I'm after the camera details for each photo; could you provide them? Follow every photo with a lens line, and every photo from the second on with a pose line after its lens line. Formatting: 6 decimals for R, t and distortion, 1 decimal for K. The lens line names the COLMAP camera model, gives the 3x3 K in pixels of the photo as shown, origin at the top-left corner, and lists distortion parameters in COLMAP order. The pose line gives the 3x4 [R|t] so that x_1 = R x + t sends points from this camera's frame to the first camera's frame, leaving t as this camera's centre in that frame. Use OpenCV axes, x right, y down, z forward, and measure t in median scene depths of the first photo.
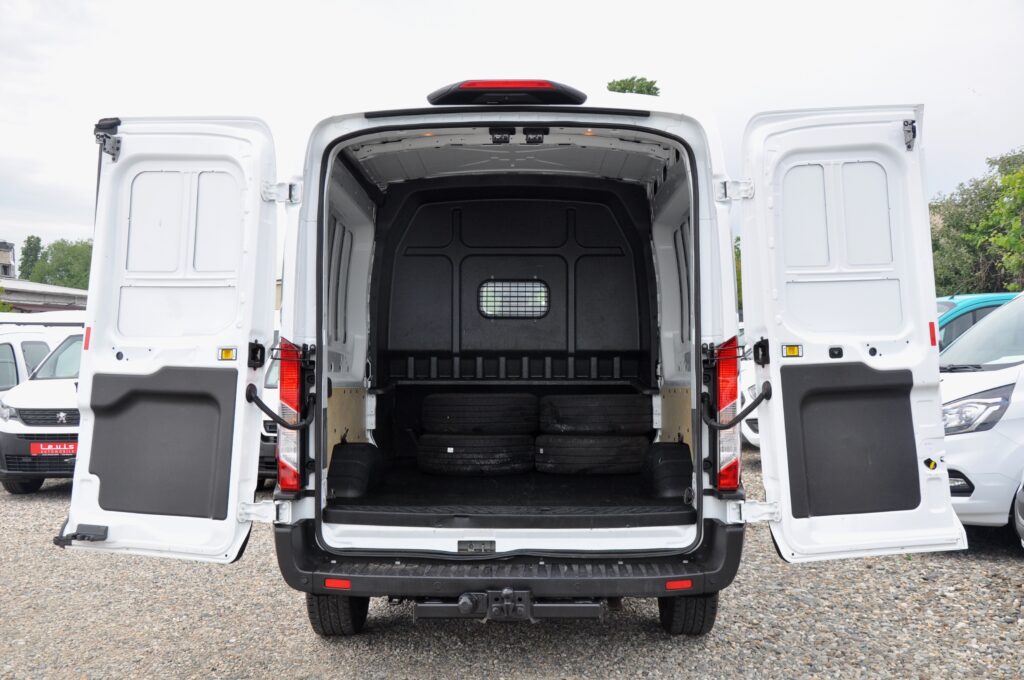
lens RADIAL K [[1083.8, 0, 512.0], [0, 1083.8, 340.0], [0, 0, 1]] dist [0.000565, -0.000056]
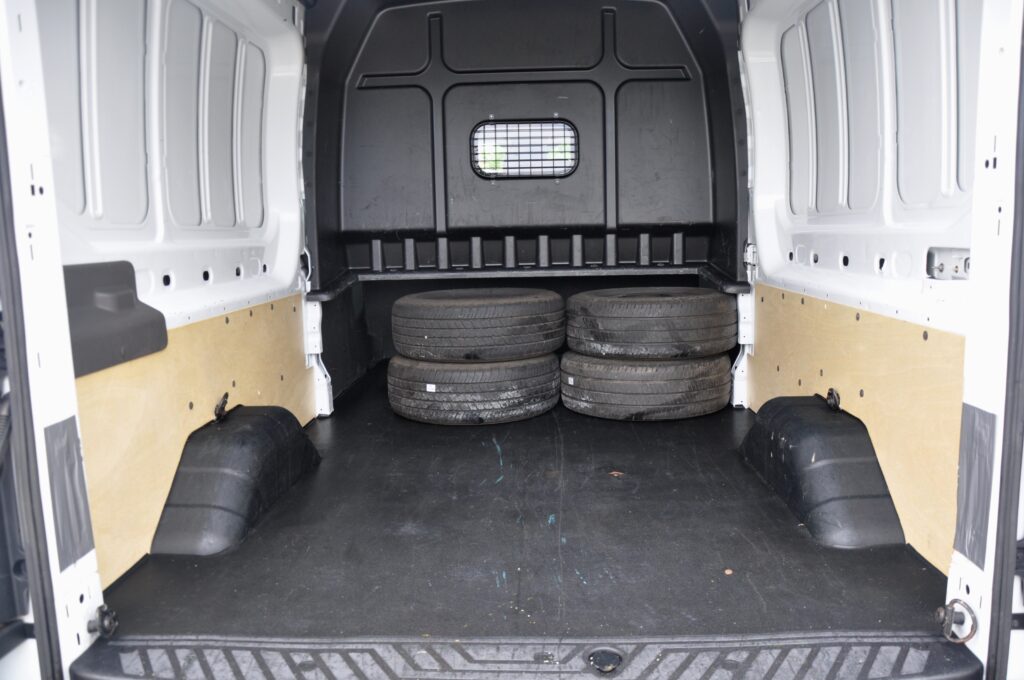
lens RADIAL K [[777.9, 0, 512.0], [0, 777.9, 340.0], [0, 0, 1]] dist [-0.137167, 0.066417]
pose [[0.999492, -0.020400, -0.024483, 0.003219], [0.024557, 0.982671, 0.183724, -0.009908], [0.020311, -0.184232, 0.982673, 0.516945]]
